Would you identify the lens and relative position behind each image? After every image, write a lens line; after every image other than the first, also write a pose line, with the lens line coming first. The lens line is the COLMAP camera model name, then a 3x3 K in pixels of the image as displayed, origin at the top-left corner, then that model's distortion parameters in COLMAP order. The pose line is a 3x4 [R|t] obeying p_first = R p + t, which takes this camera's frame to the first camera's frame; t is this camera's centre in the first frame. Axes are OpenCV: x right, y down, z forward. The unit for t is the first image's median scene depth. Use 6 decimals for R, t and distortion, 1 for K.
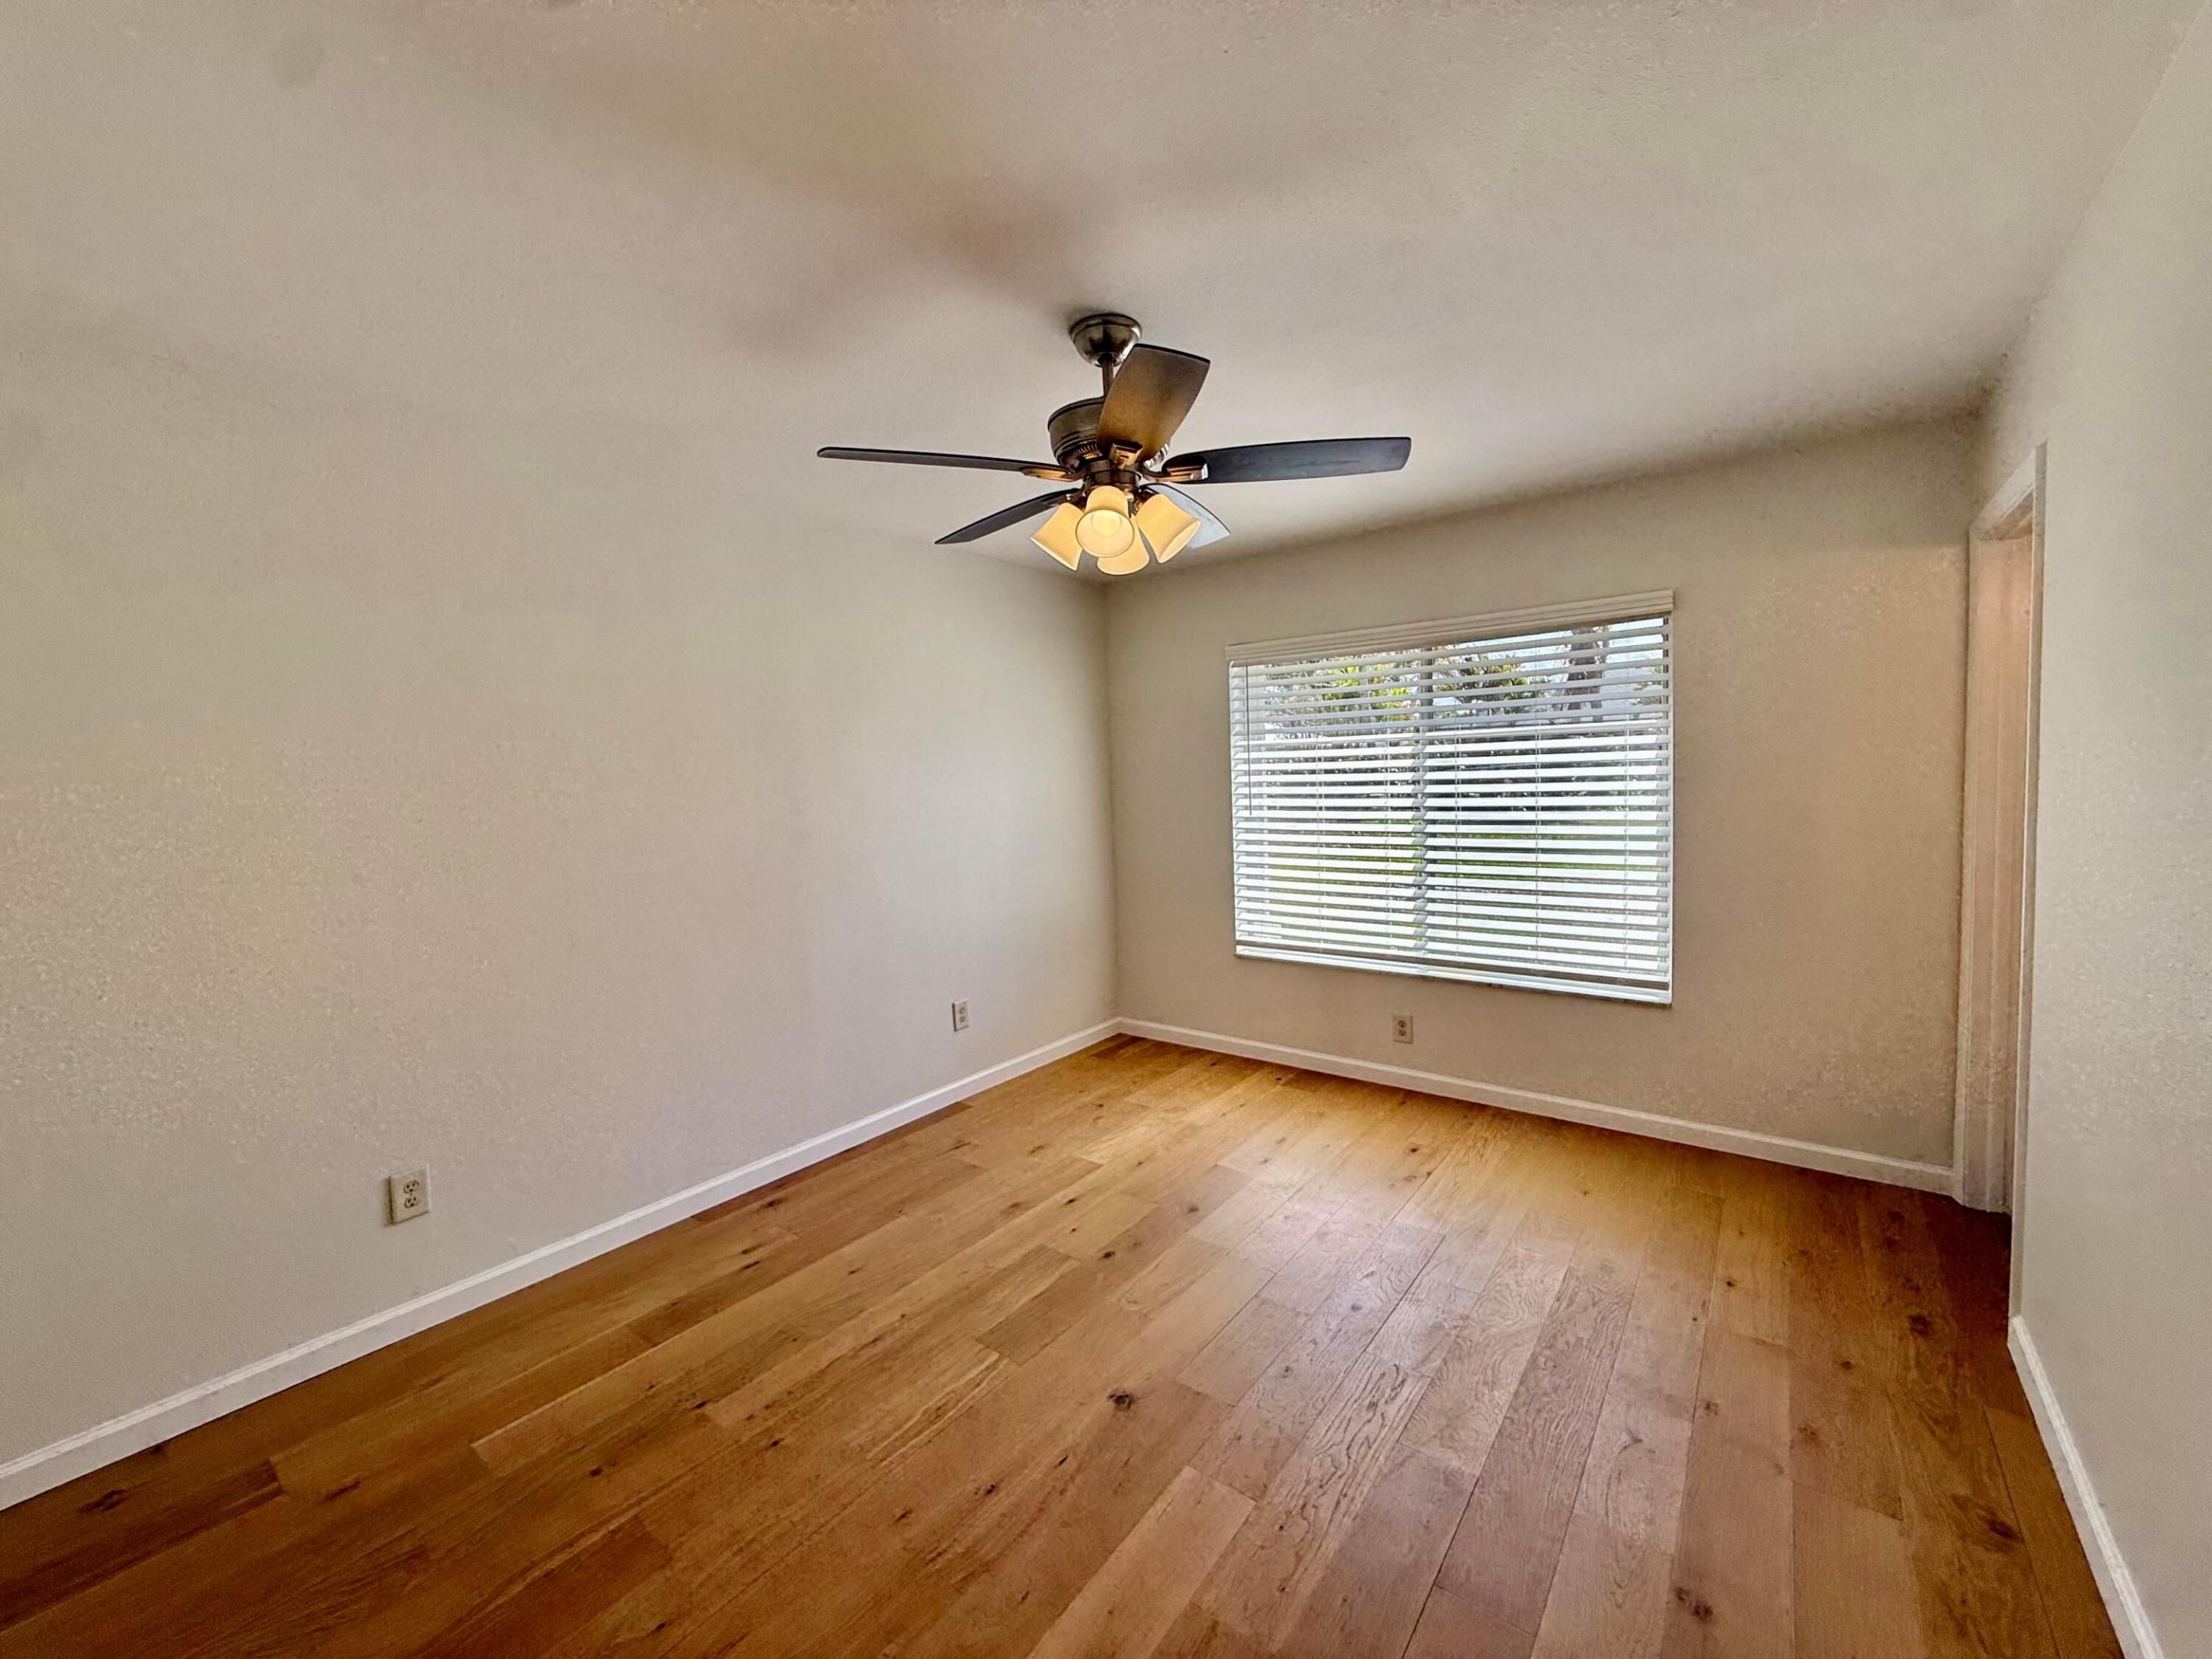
lens RADIAL K [[881.5, 0, 1097.8], [0, 881.5, 824.9], [0, 0, 1]] dist [0.002555, 0.000181]
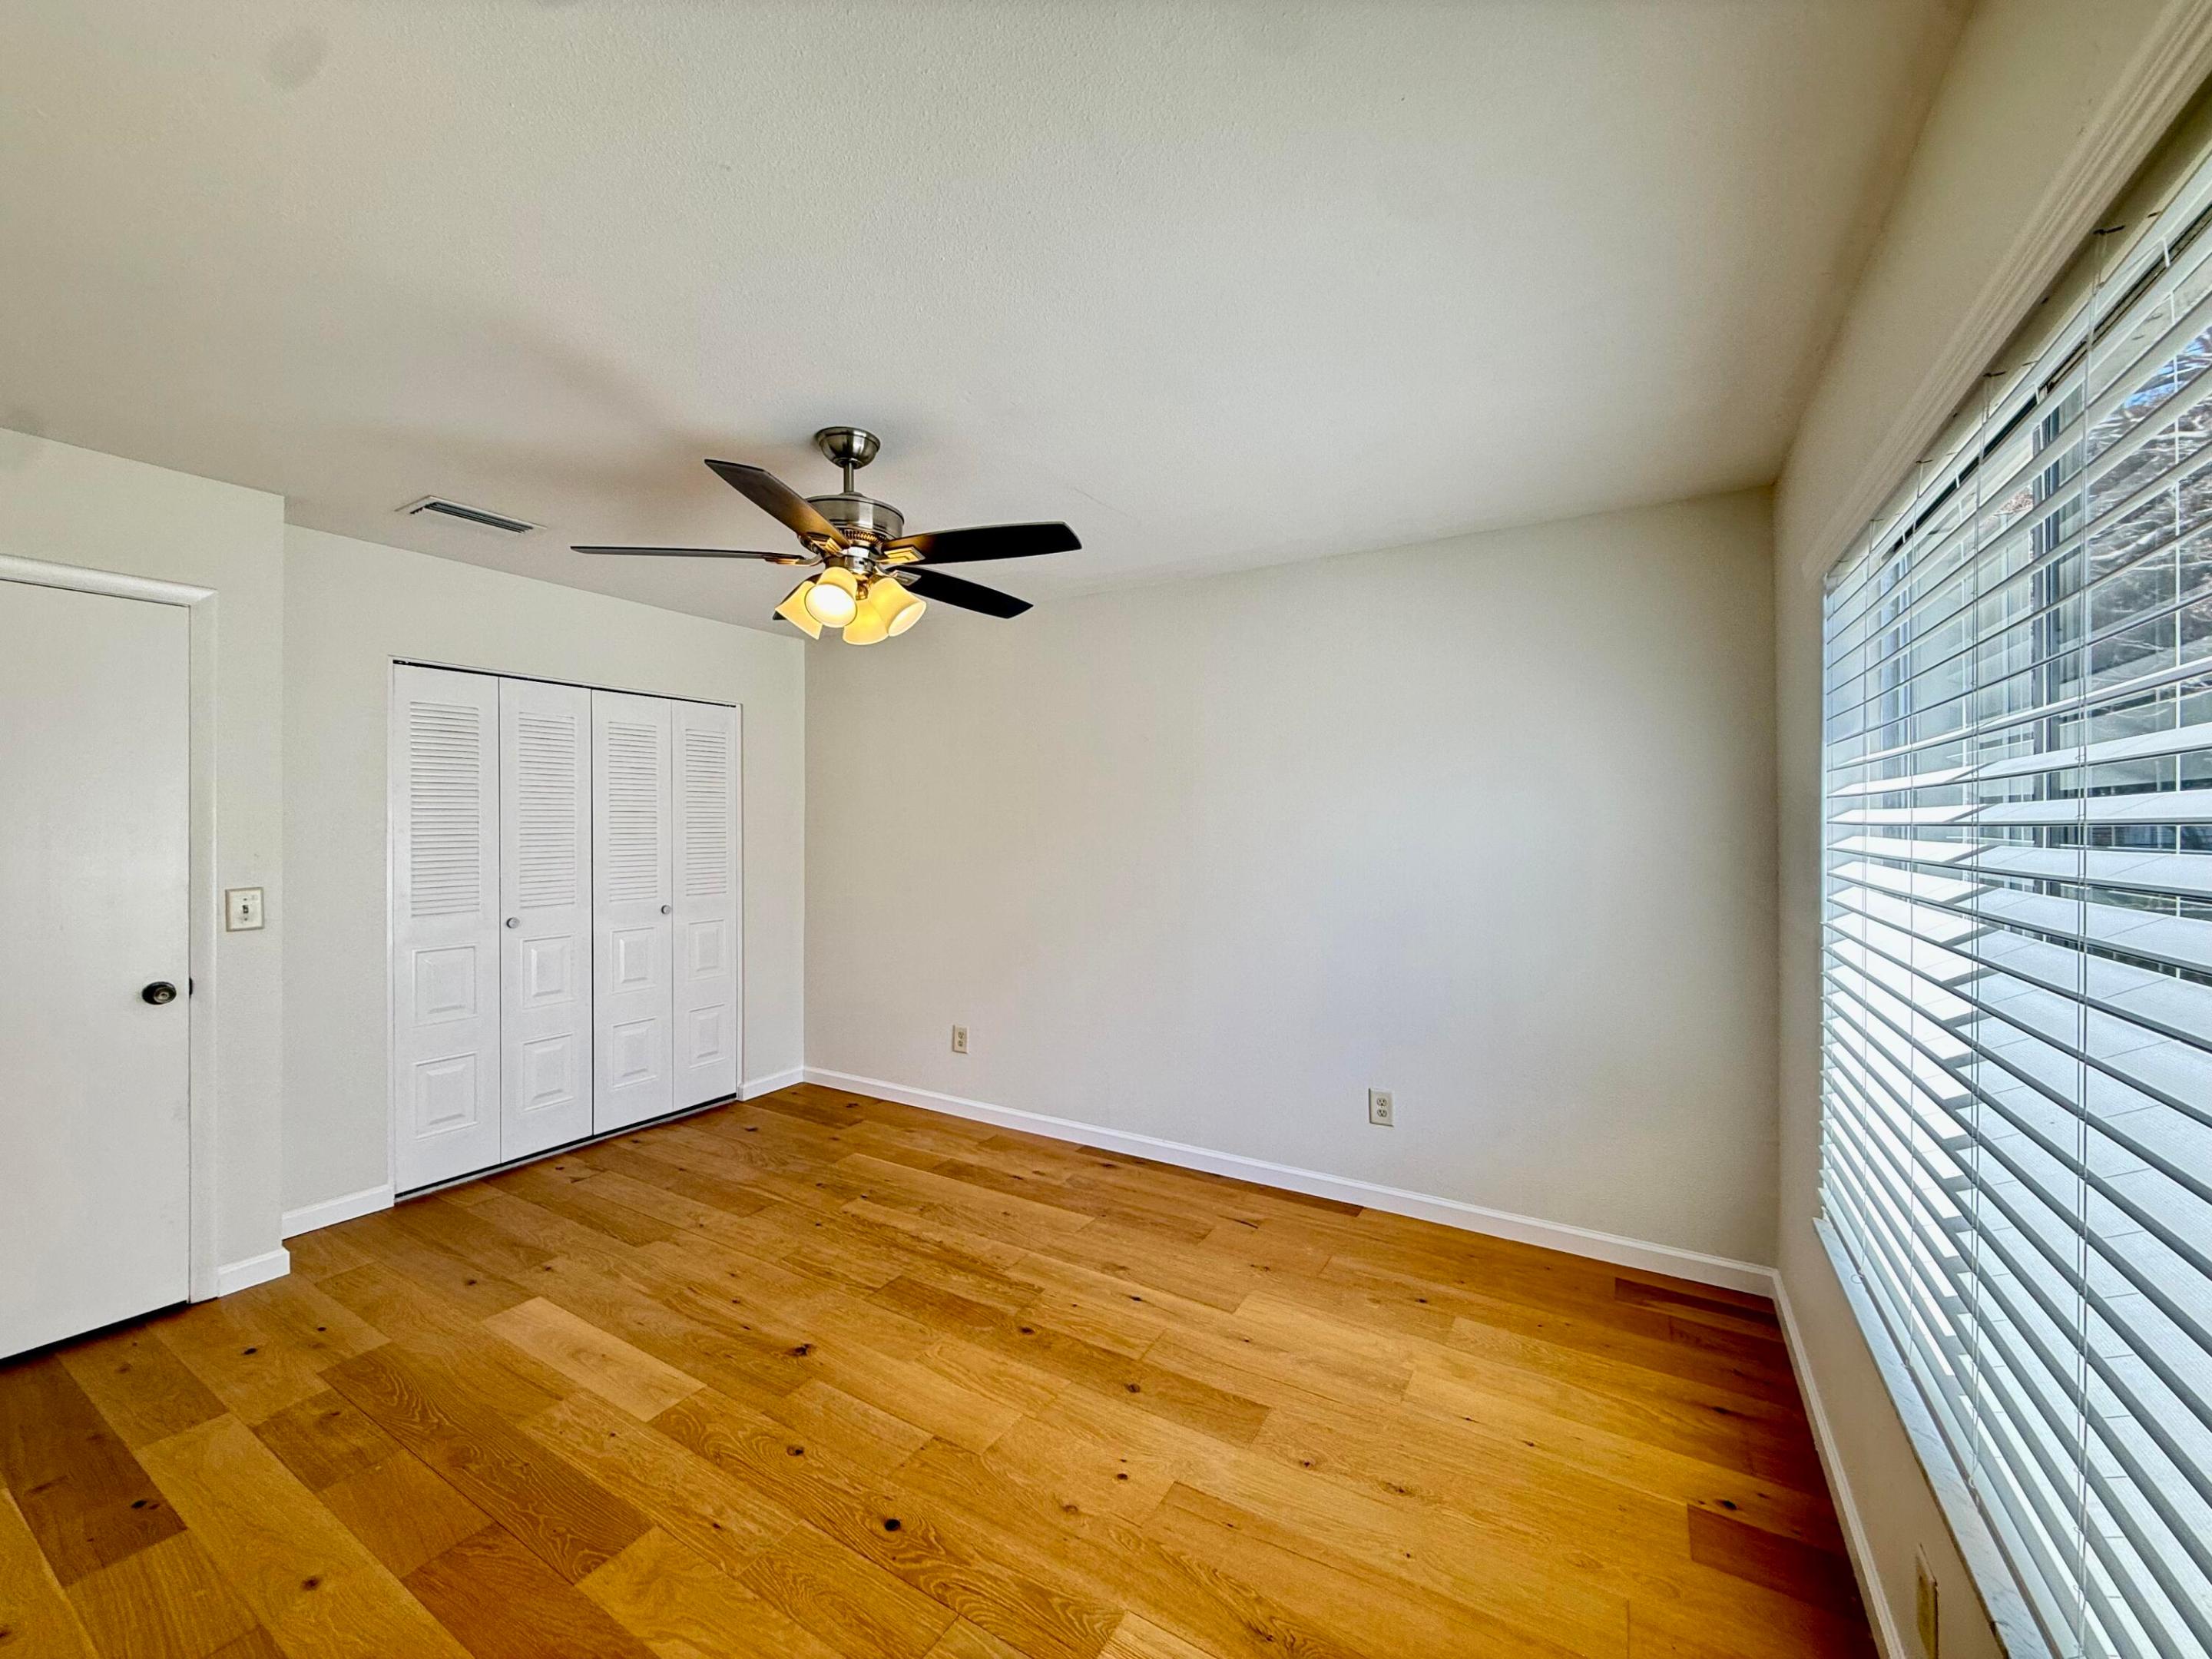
lens RADIAL K [[881.5, 0, 1097.8], [0, 881.5, 824.9], [0, 0, 1]] dist [0.002555, 0.000181]
pose [[0.116845, 0.035708, -0.992508, 1.010157], [-0.063932, 0.997551, 0.028363, -0.088870], [0.991090, 0.060139, 0.118842, 1.005001]]
